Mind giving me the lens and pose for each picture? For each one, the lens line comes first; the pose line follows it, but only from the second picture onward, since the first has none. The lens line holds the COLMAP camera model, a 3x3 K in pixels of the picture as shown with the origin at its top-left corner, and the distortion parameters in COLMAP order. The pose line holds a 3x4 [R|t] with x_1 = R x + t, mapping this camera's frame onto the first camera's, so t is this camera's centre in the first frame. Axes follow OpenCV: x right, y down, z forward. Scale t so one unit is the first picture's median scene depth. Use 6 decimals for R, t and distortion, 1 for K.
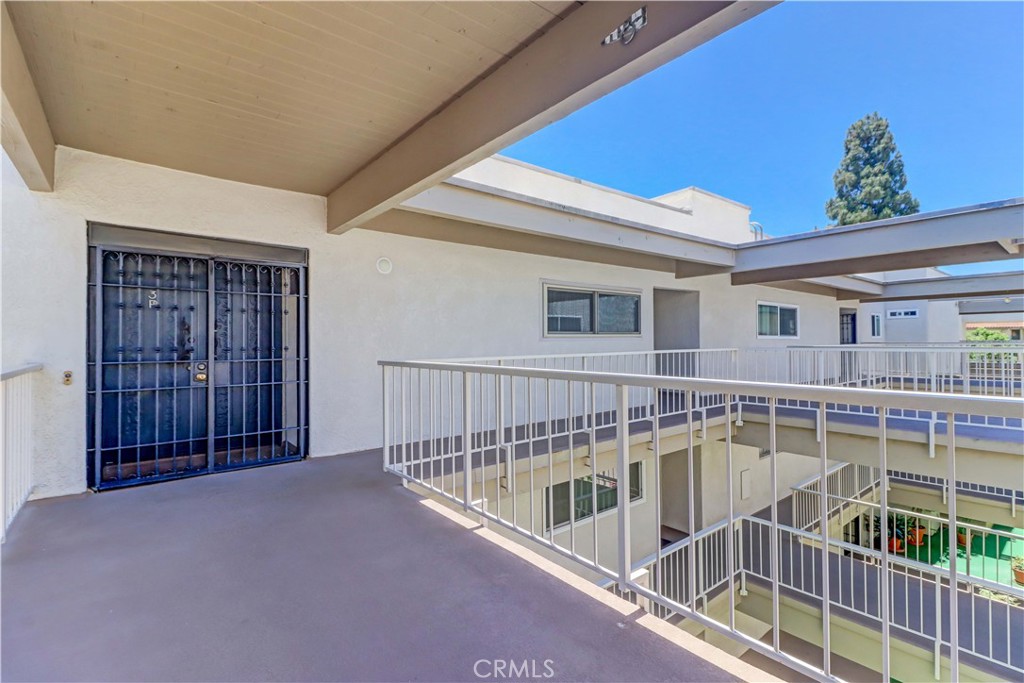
lens RADIAL K [[473.9, 0, 522.7], [0, 473.9, 346.5], [0, 0, 1]] dist [0.009404, -0.007315]
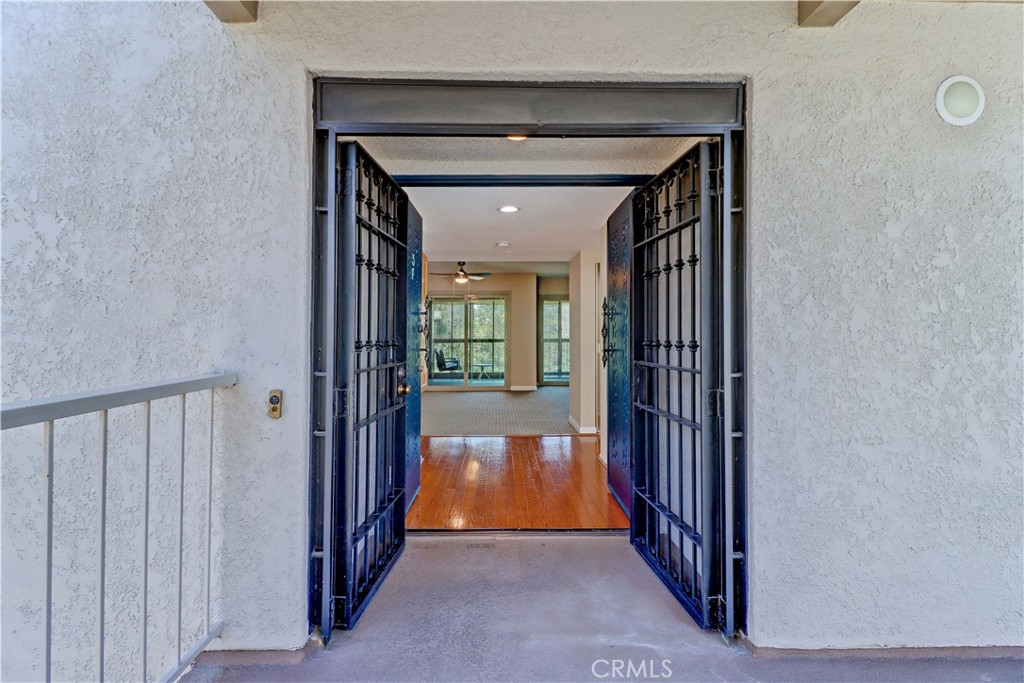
lens RADIAL K [[473.9, 0, 512.5], [0, 473.9, 343.4], [0, 0, 1]] dist [0.009404, -0.007315]
pose [[0.785442, -0.002542, -0.618930, -0.460571], [-0.005666, 0.999920, -0.011296, 0.008813], [0.618909, 0.012379, 0.785365, 0.748699]]
